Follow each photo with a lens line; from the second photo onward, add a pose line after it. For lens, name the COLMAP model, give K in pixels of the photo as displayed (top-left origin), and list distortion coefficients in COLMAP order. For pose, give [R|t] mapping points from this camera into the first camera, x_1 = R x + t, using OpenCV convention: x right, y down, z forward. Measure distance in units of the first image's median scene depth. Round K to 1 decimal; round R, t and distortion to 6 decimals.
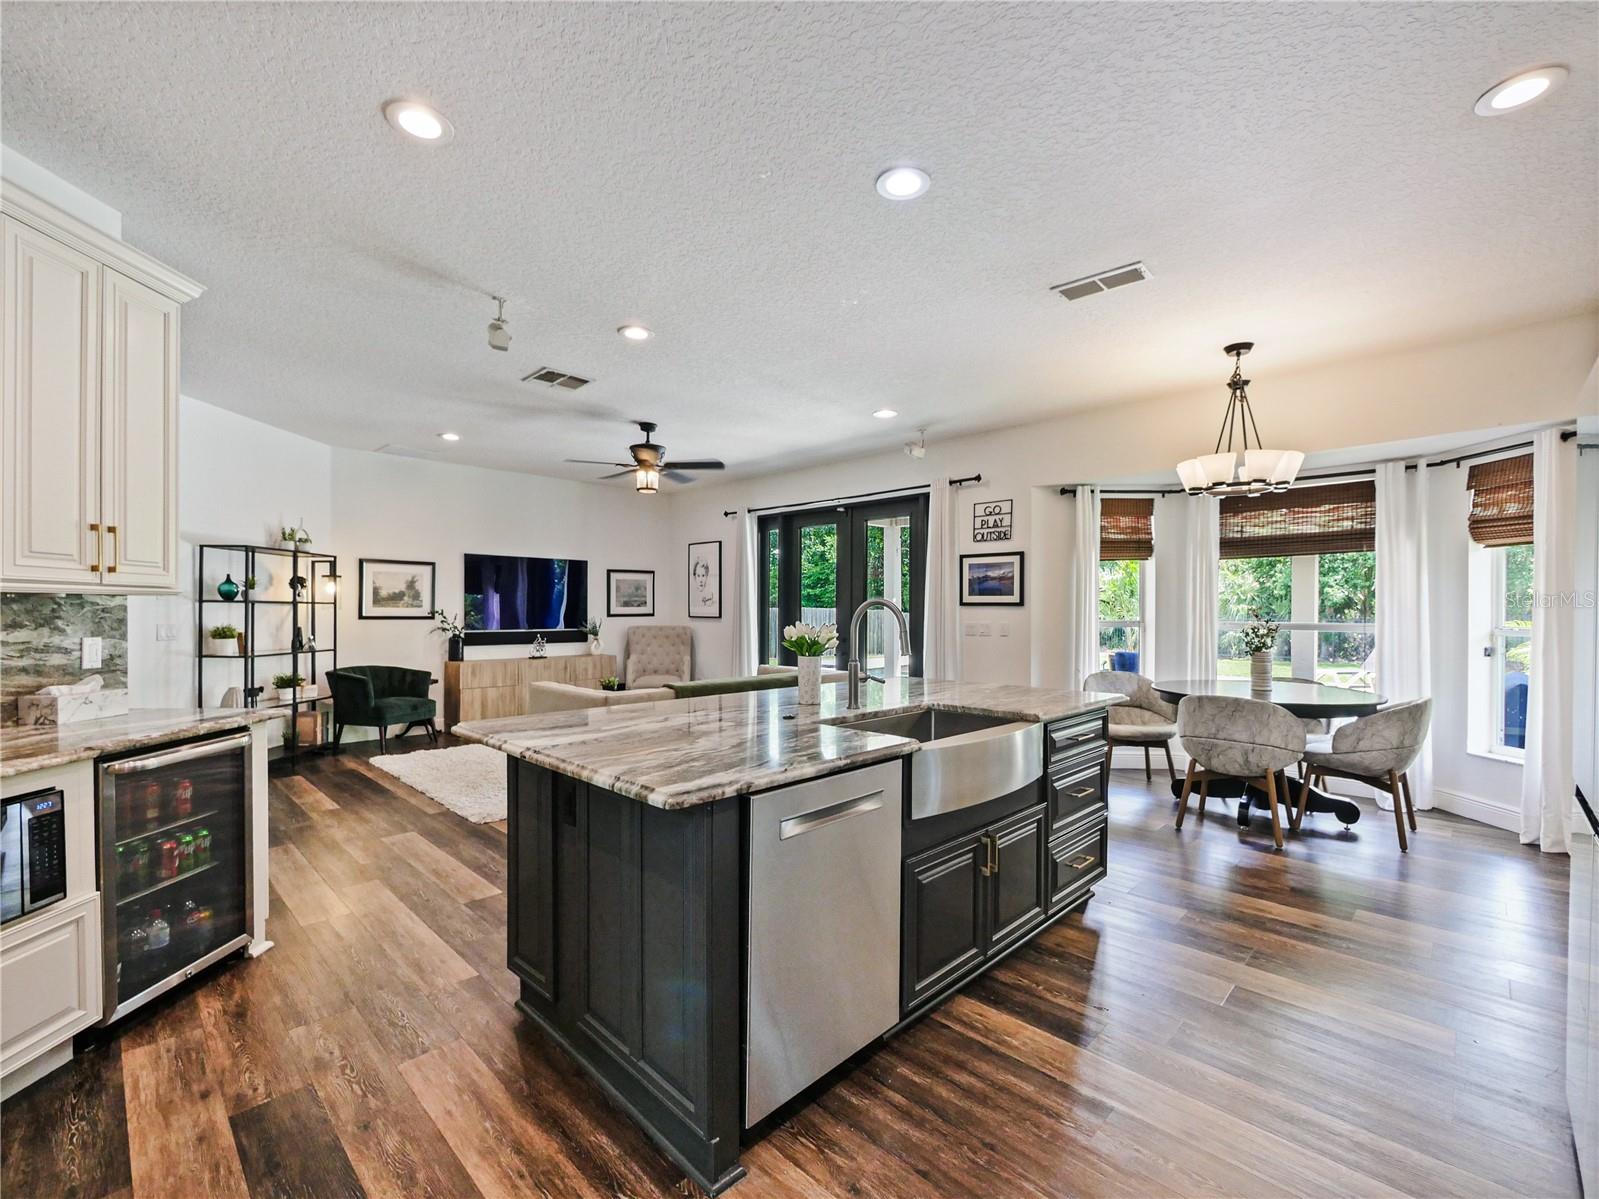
lens RADIAL K [[702.0, 0, 796.6], [0, 702.0, 605.3], [0, 0, 1]] dist [-0.004333, -0.000552]
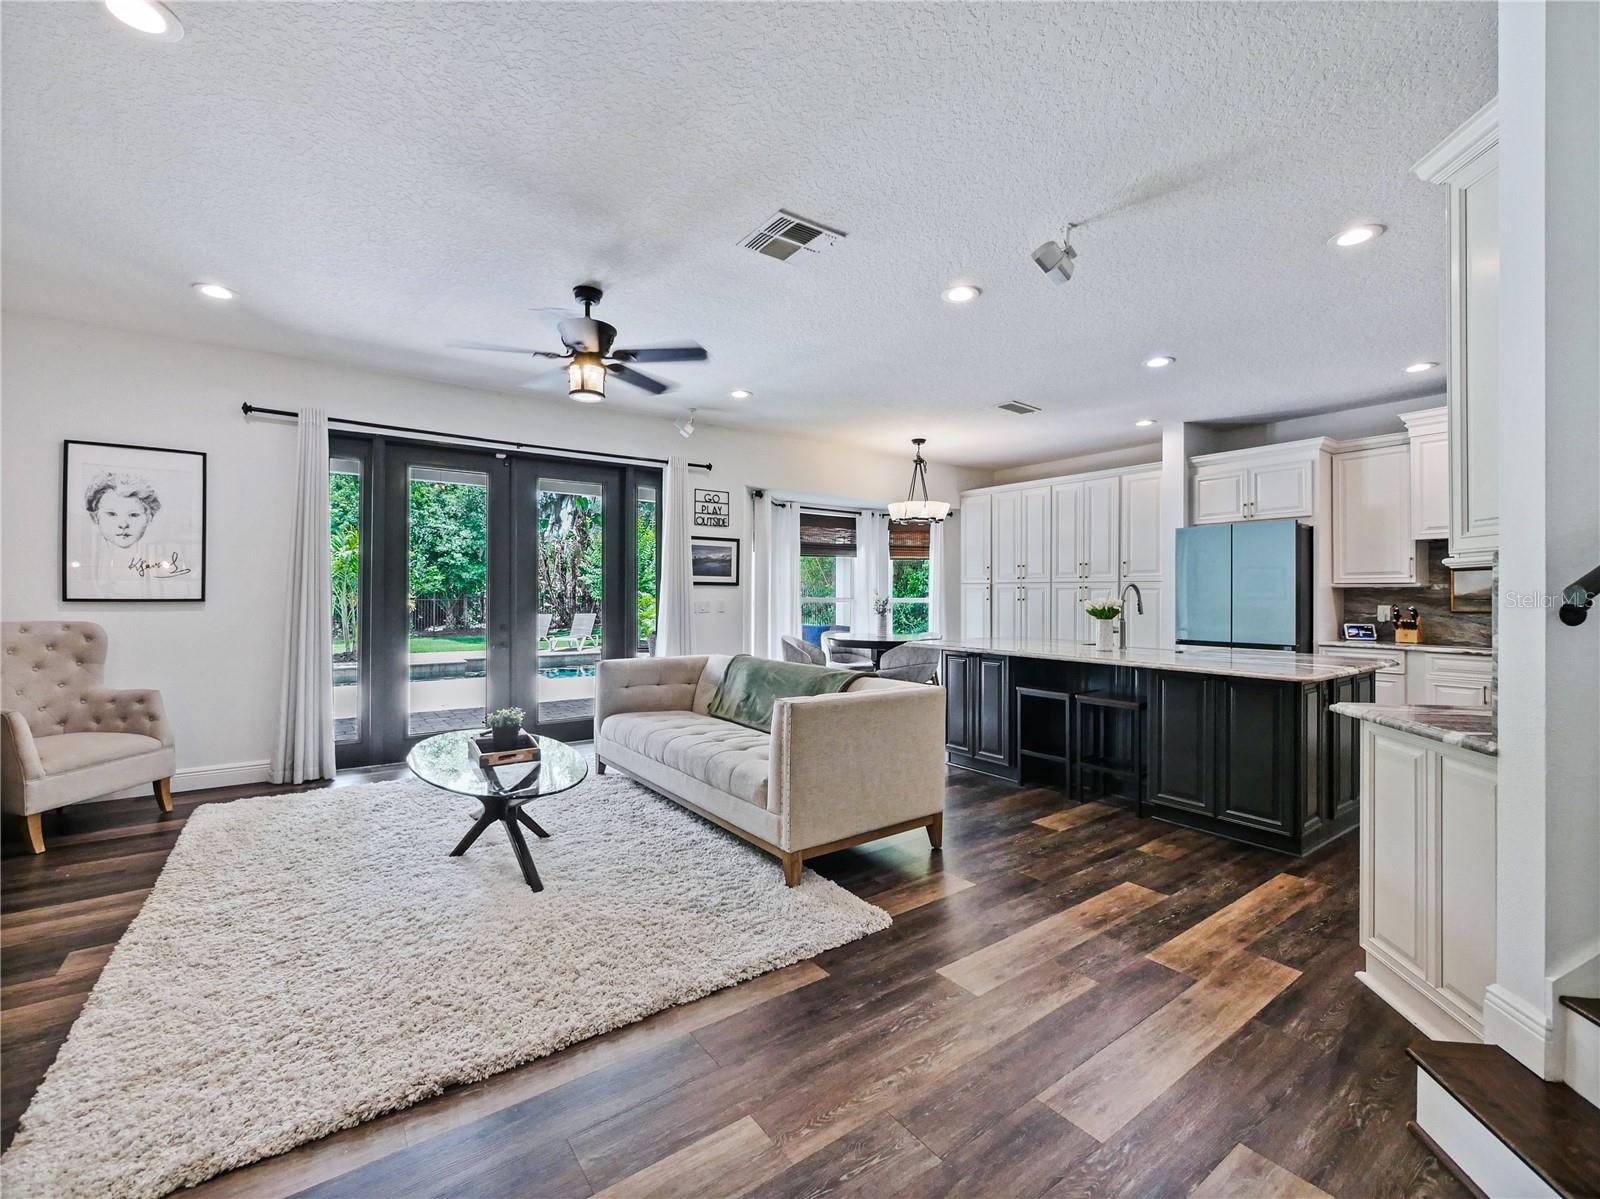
lens RADIAL K [[690.5, 0, 794.6], [0, 690.5, 589.2], [0, 0, 1]] dist [-0.002619, -0.000214]
pose [[0.155886, 0.005619, 0.987759, -0.781990], [-0.006649, 0.999967, -0.004640, 0.011498], [-0.987753, -0.005844, 0.155919, 0.713104]]
